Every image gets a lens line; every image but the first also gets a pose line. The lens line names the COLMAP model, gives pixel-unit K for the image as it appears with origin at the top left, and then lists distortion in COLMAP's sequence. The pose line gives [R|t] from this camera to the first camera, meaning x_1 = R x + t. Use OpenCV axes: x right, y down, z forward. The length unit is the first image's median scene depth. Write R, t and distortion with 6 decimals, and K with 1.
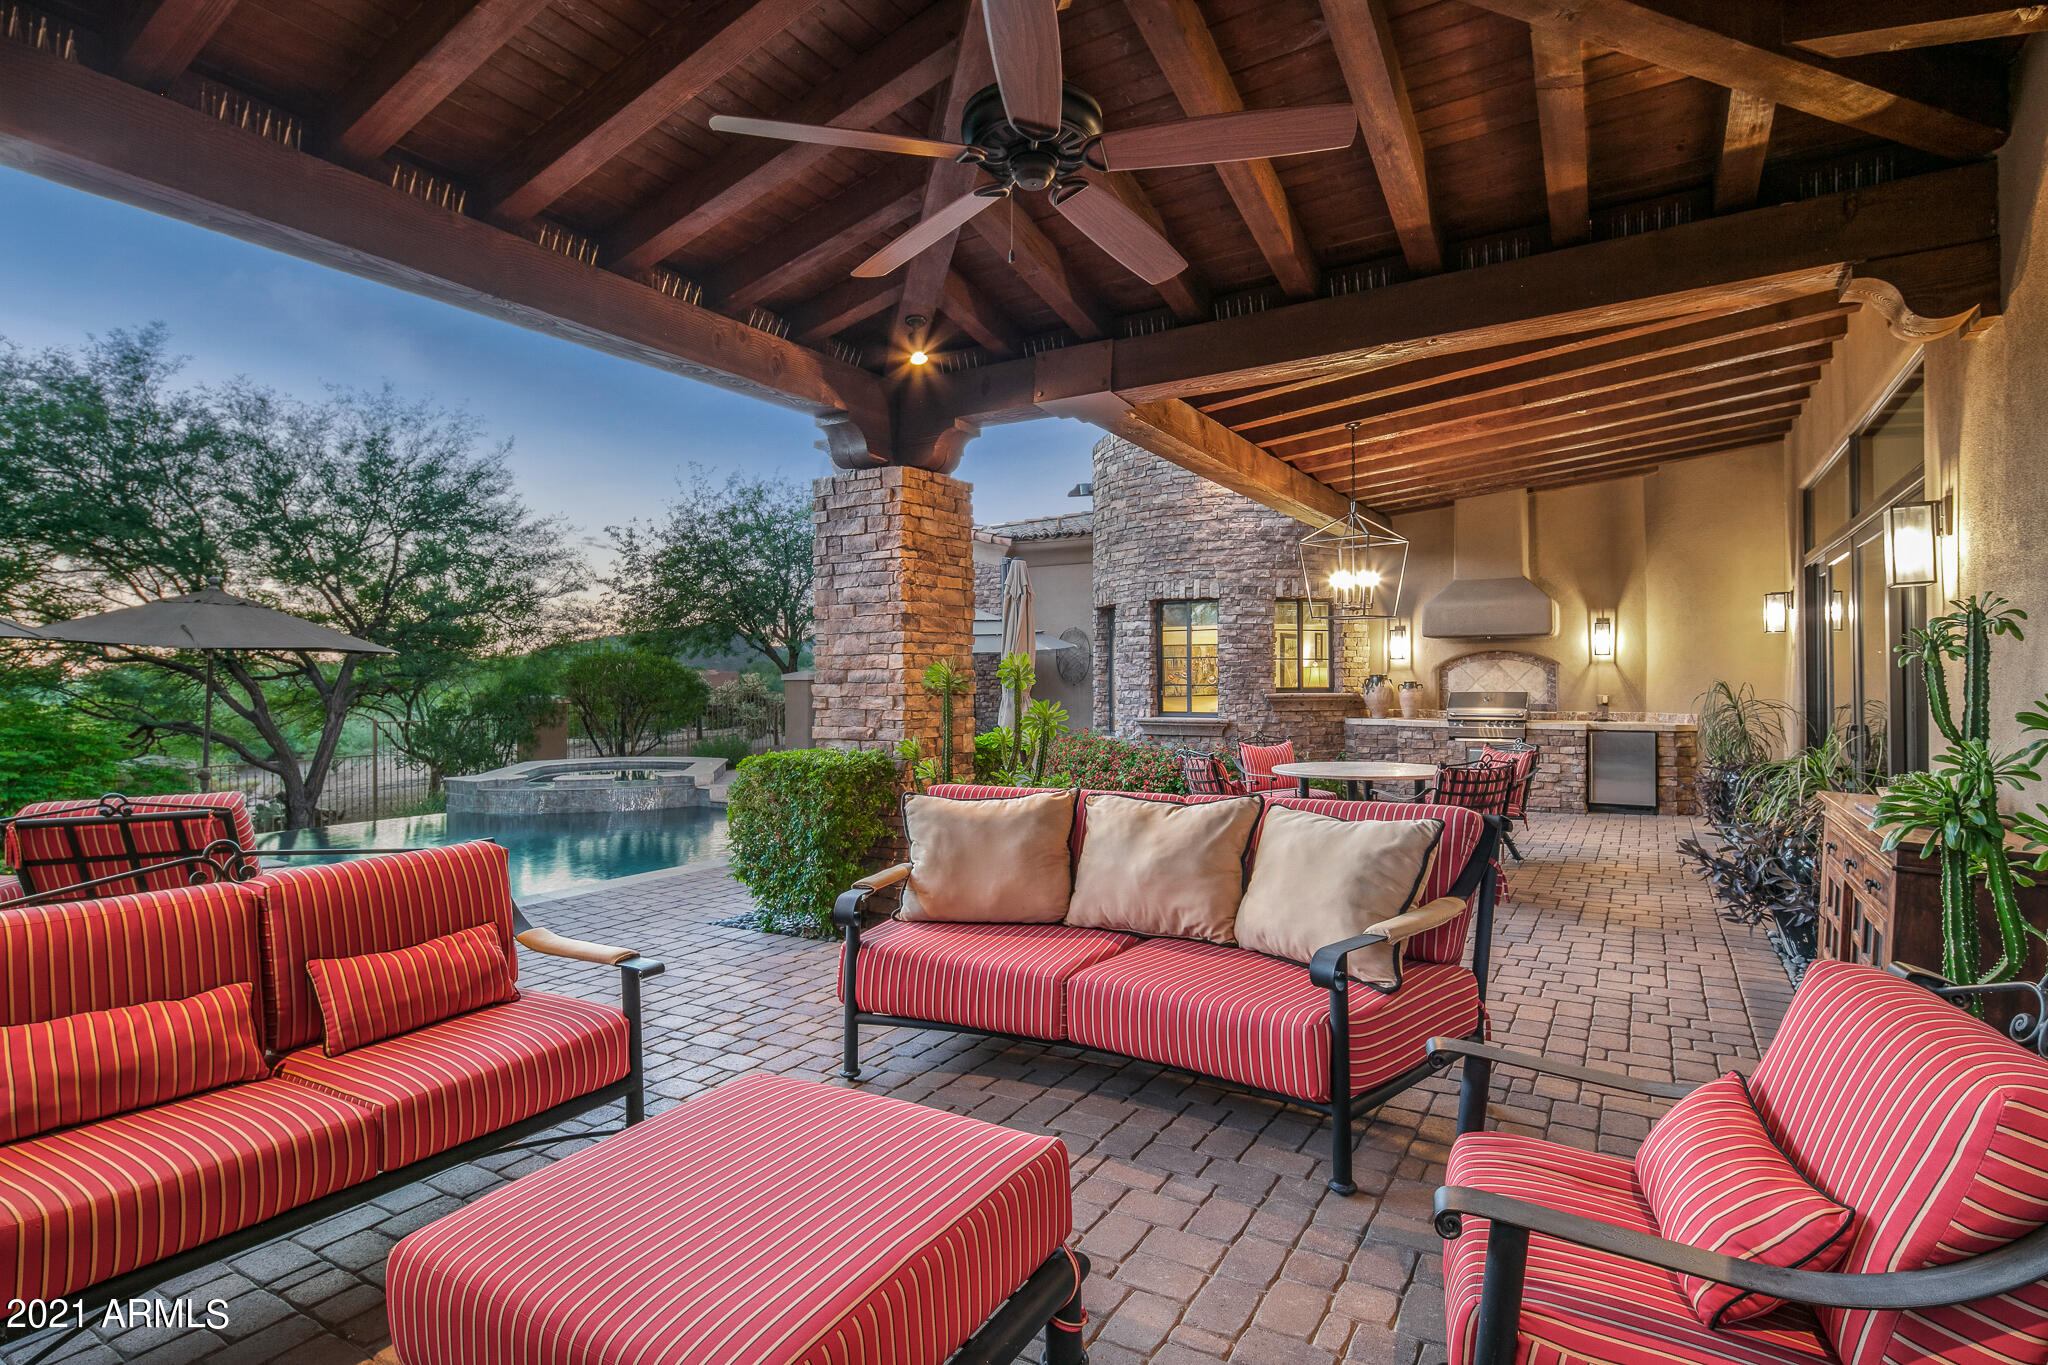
lens RADIAL K [[1005.0, 0, 1028.9], [0, 1005.0, 674.4], [0, 0, 1]] dist [0.006772, -0.004123]
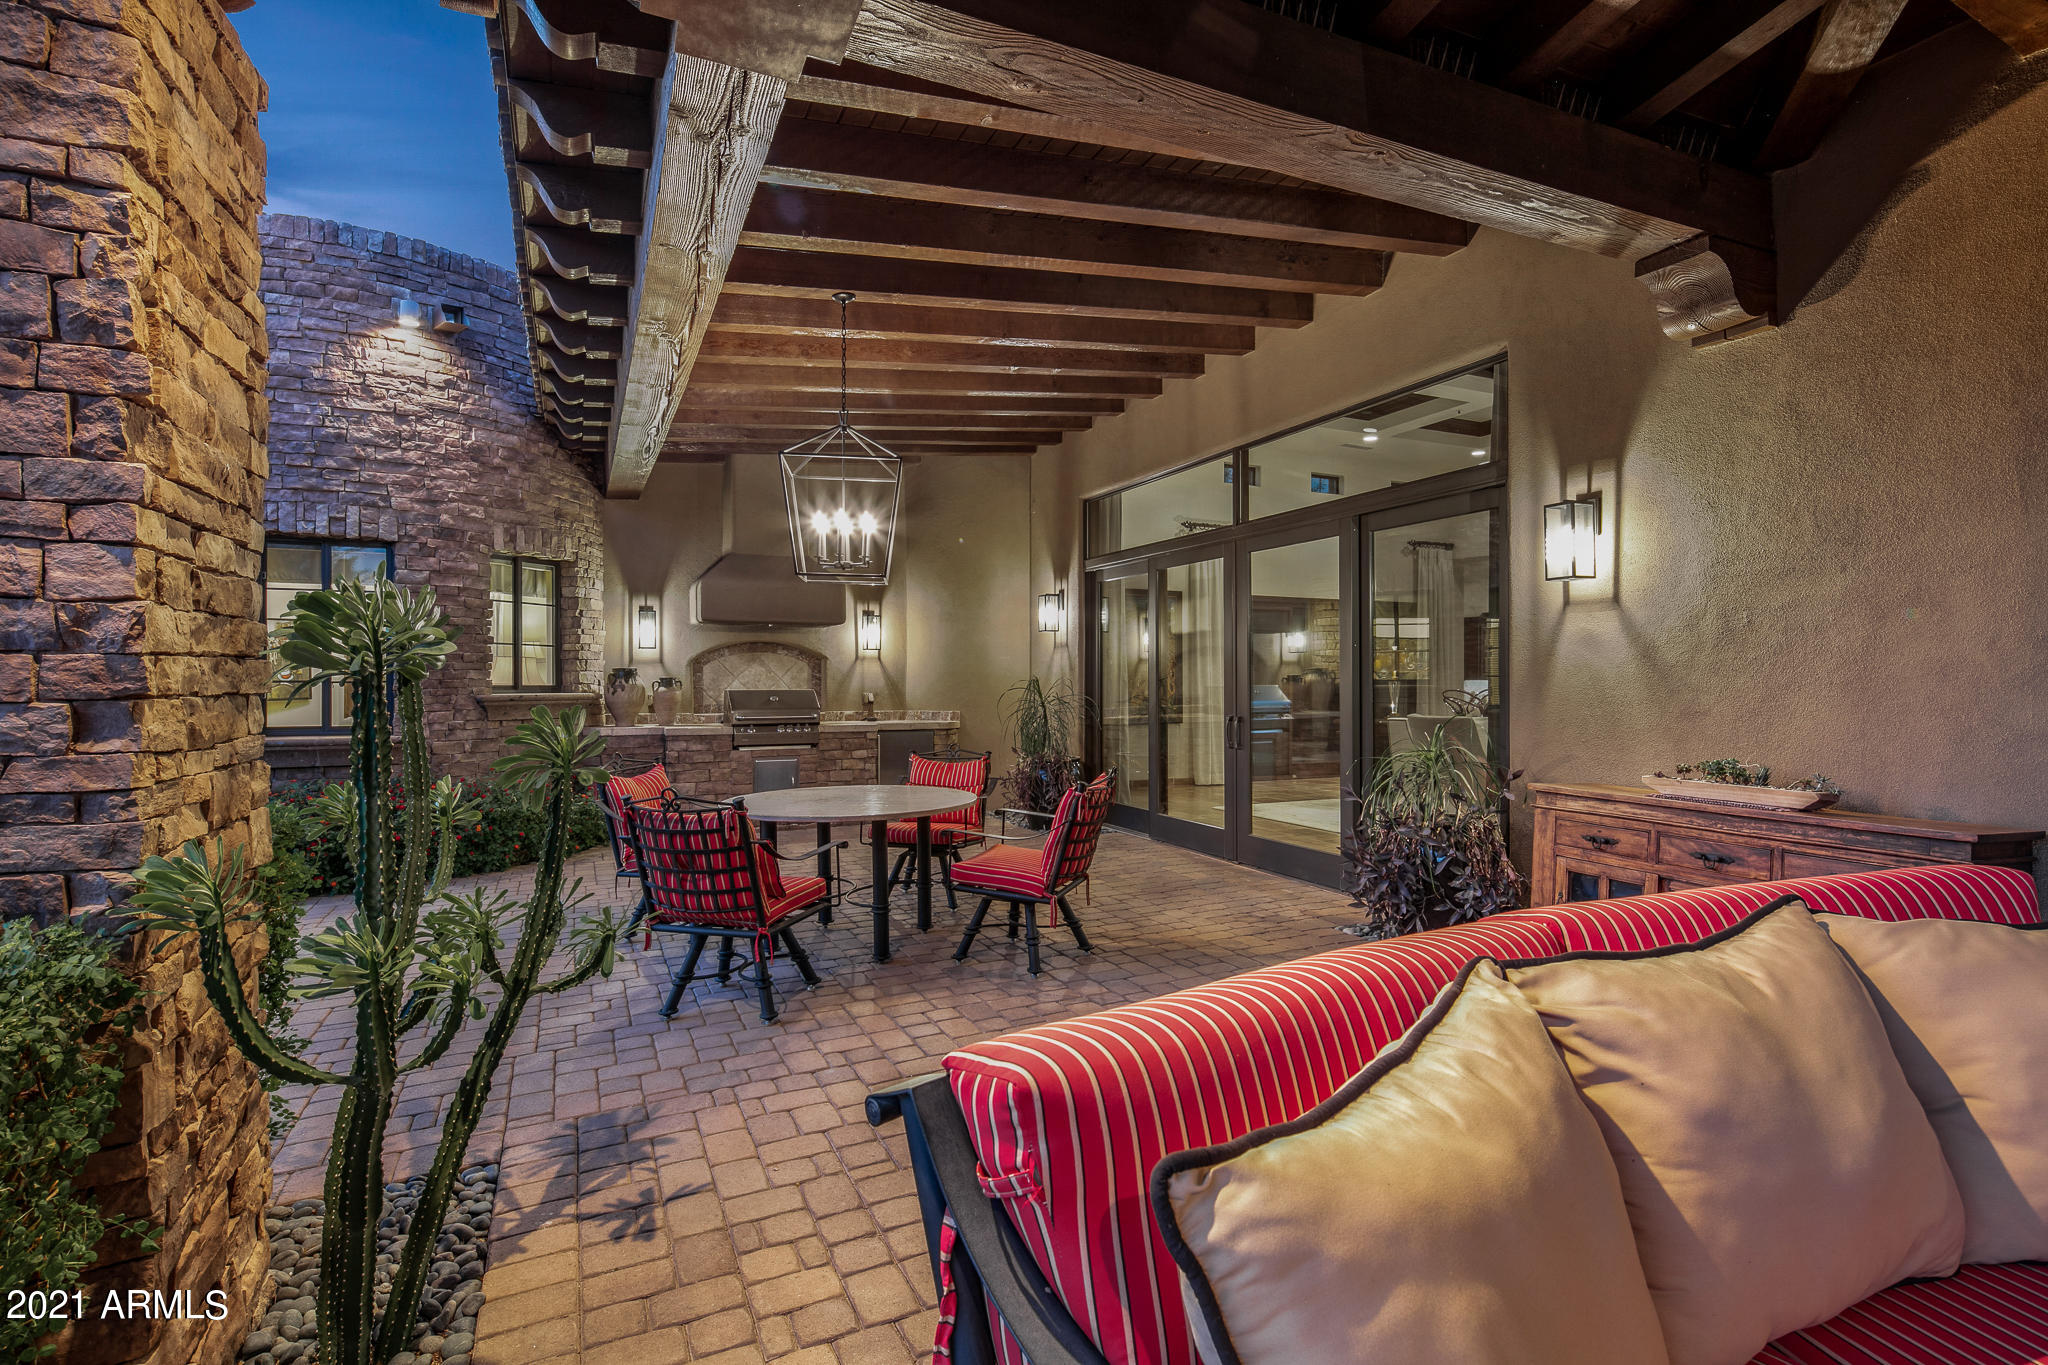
lens RADIAL K [[1005.0, 0, 1039.3], [0, 1005.0, 681.2], [0, 0, 1]] dist [0.006772, -0.004123]
pose [[0.553524, 0.003597, 0.832826, -0.118685], [-0.007159, 0.999974, 0.000439, 0.007934], [-0.832803, -0.006205, 0.553535, 0.352457]]
